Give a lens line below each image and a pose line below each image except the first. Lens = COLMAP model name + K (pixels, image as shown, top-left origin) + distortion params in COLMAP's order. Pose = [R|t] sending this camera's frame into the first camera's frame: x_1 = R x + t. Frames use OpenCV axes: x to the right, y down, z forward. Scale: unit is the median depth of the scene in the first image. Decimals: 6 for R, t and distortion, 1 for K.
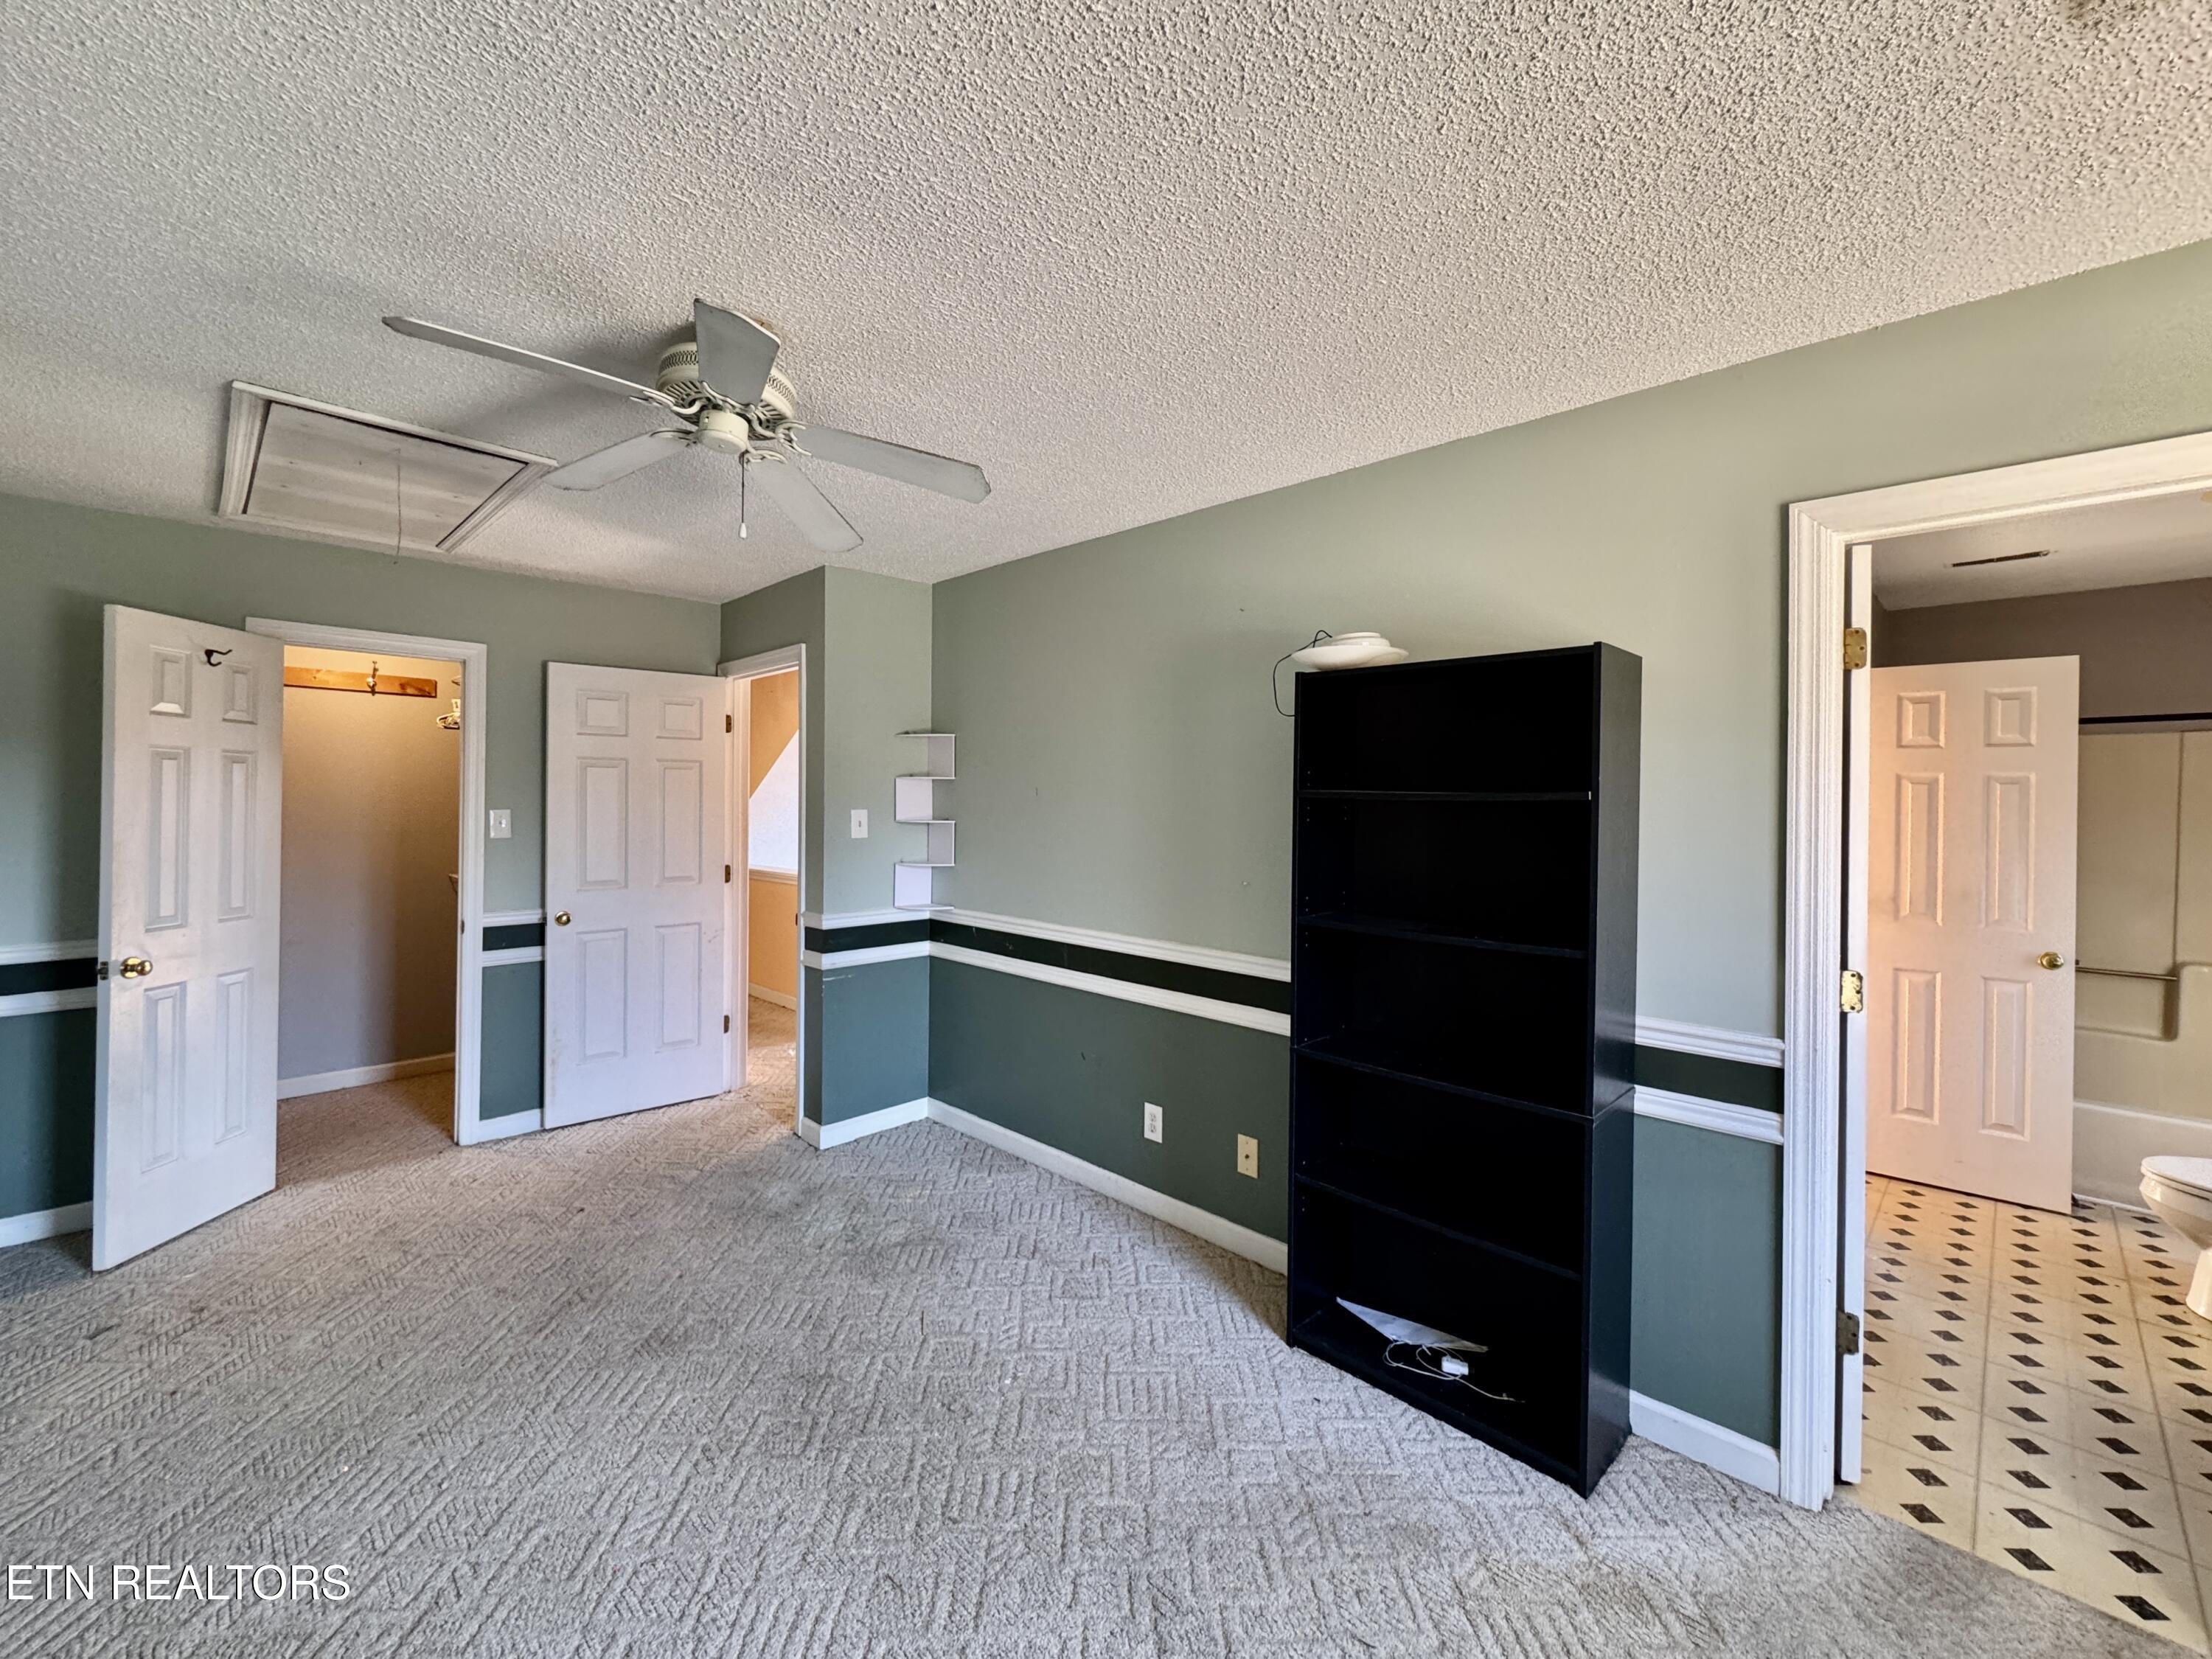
lens RADIAL K [[904.9, 0, 1037.5], [0, 904.9, 797.4], [0, 0, 1]] dist [-0.000503, -0.000018]
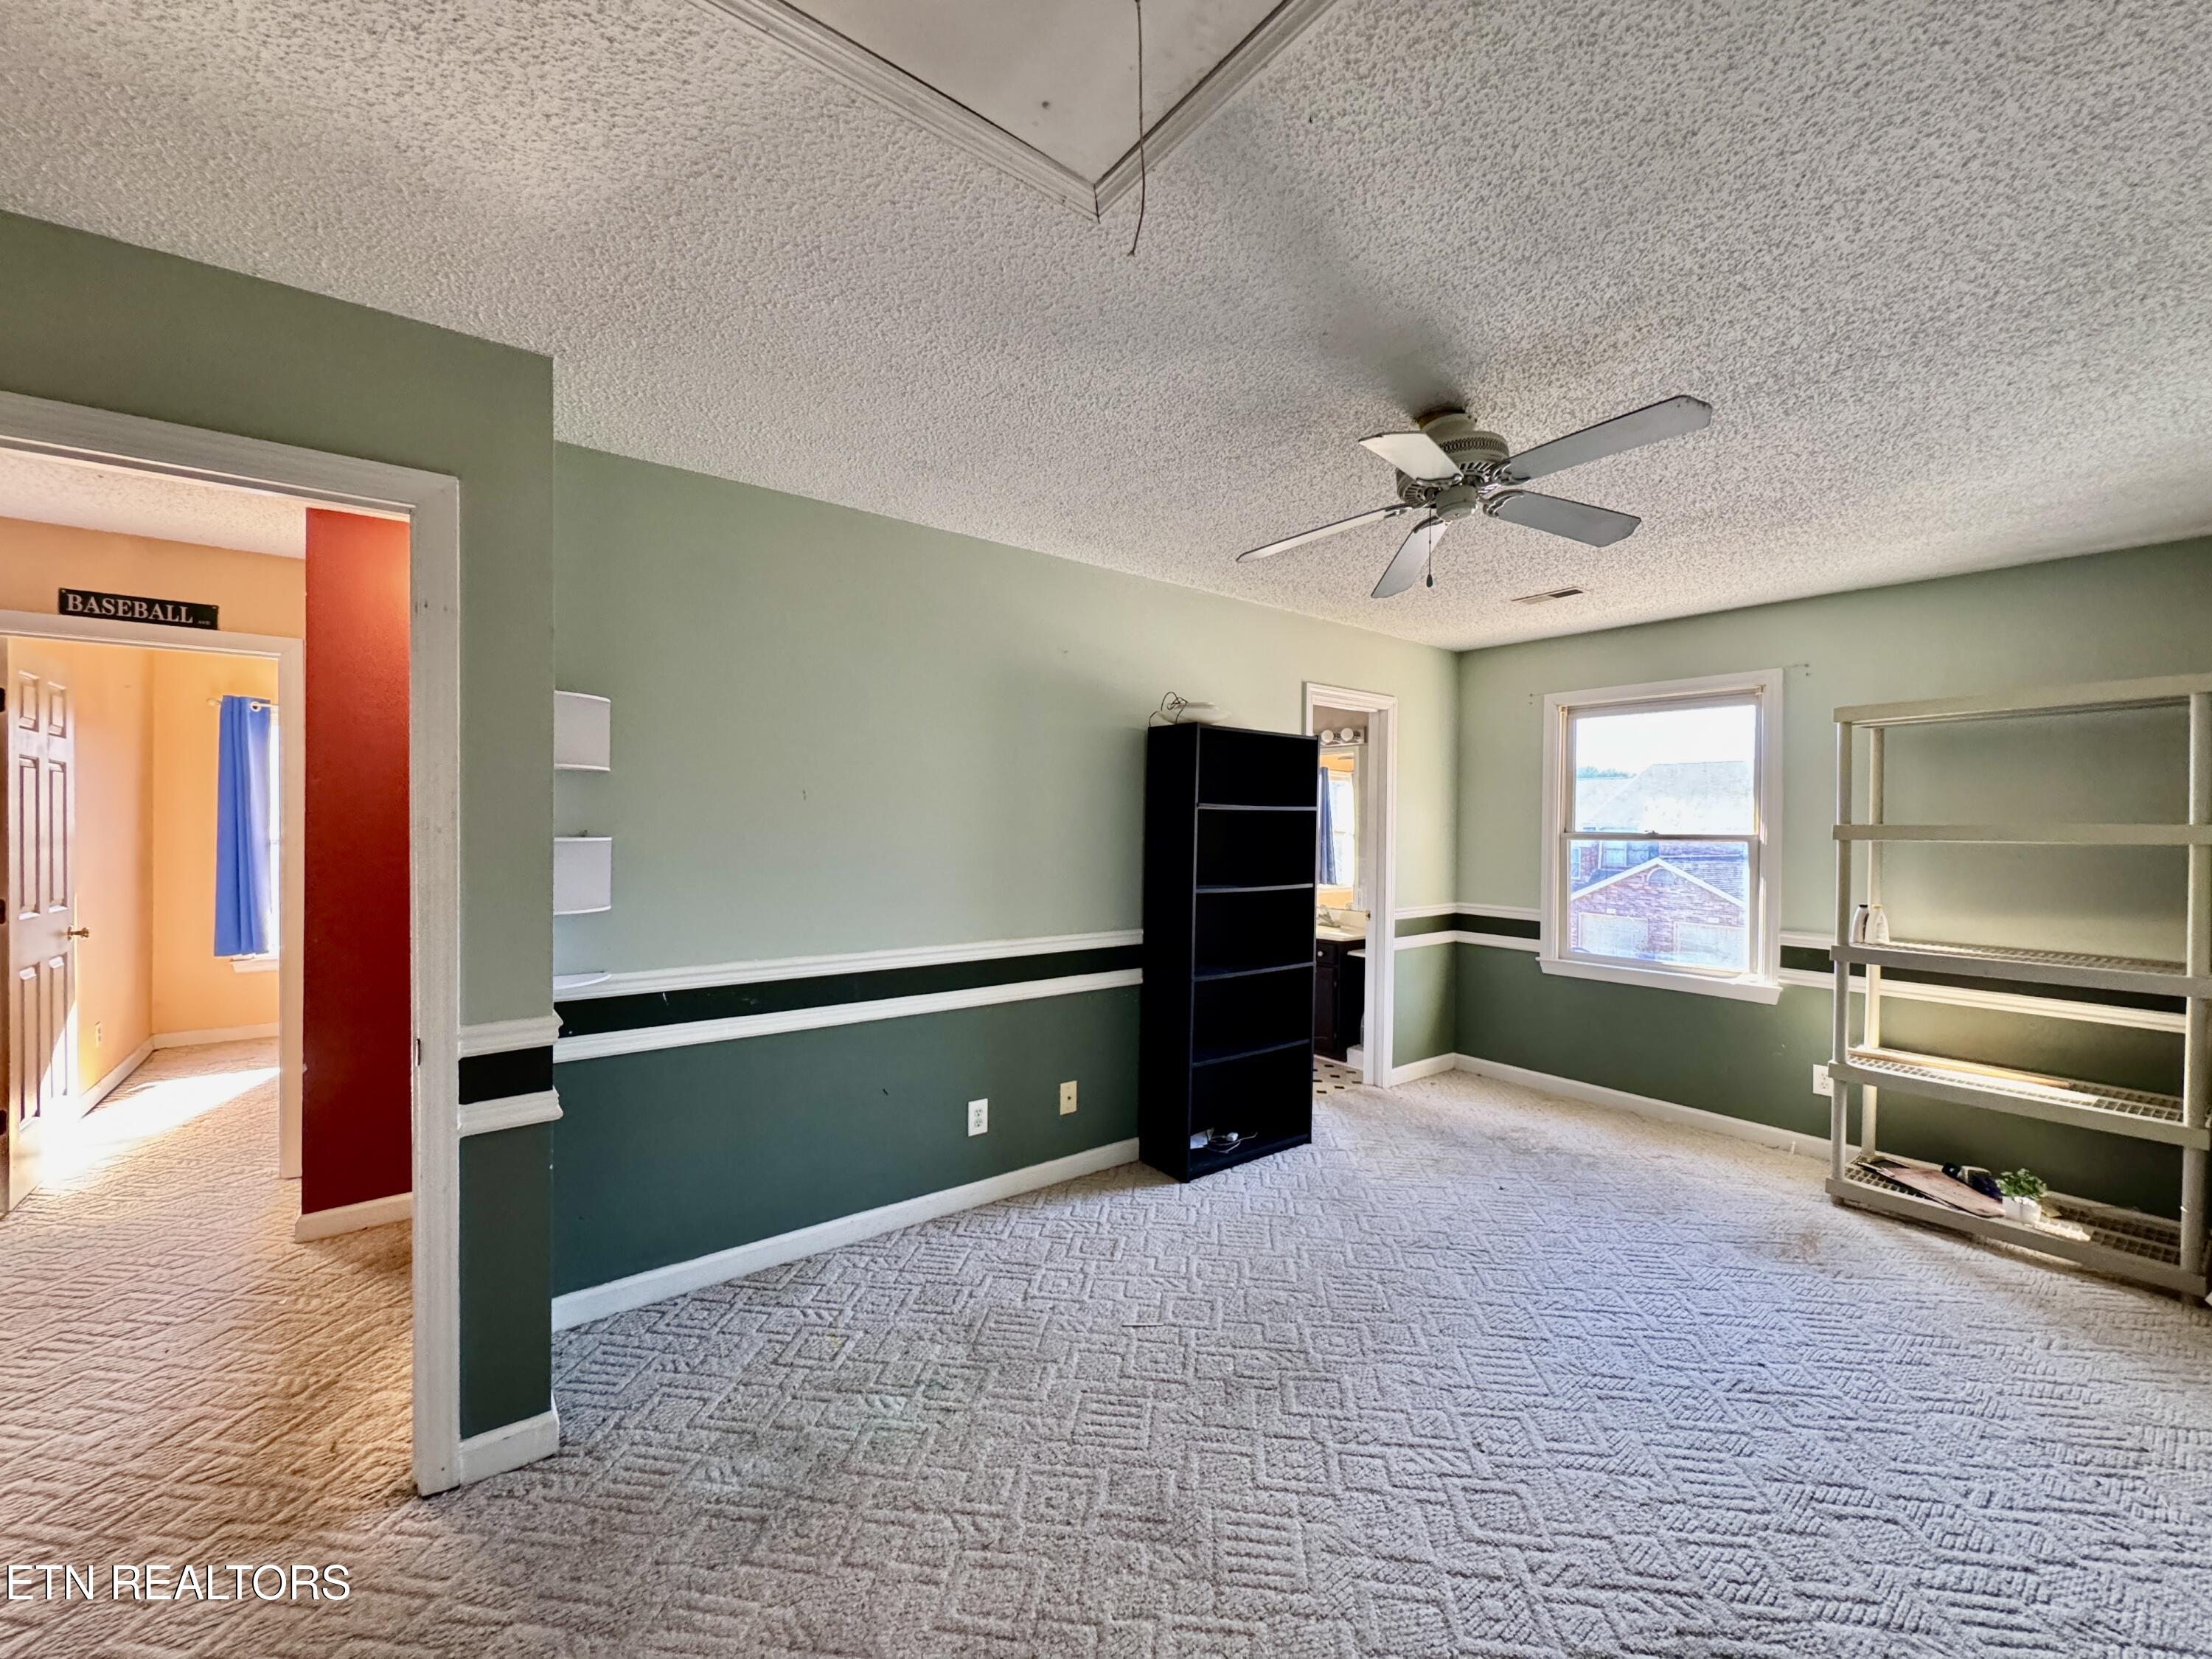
lens RADIAL K [[894.1, 0, 1134.8], [0, 894.1, 826.5], [0, 0, 1]] dist [-0.001273, 0.000332]
pose [[0.080039, -0.014414, 0.996687, -1.116593], [-0.010967, 0.999822, 0.015340, 0.006912], [-0.996731, -0.012158, 0.079867, 0.936728]]
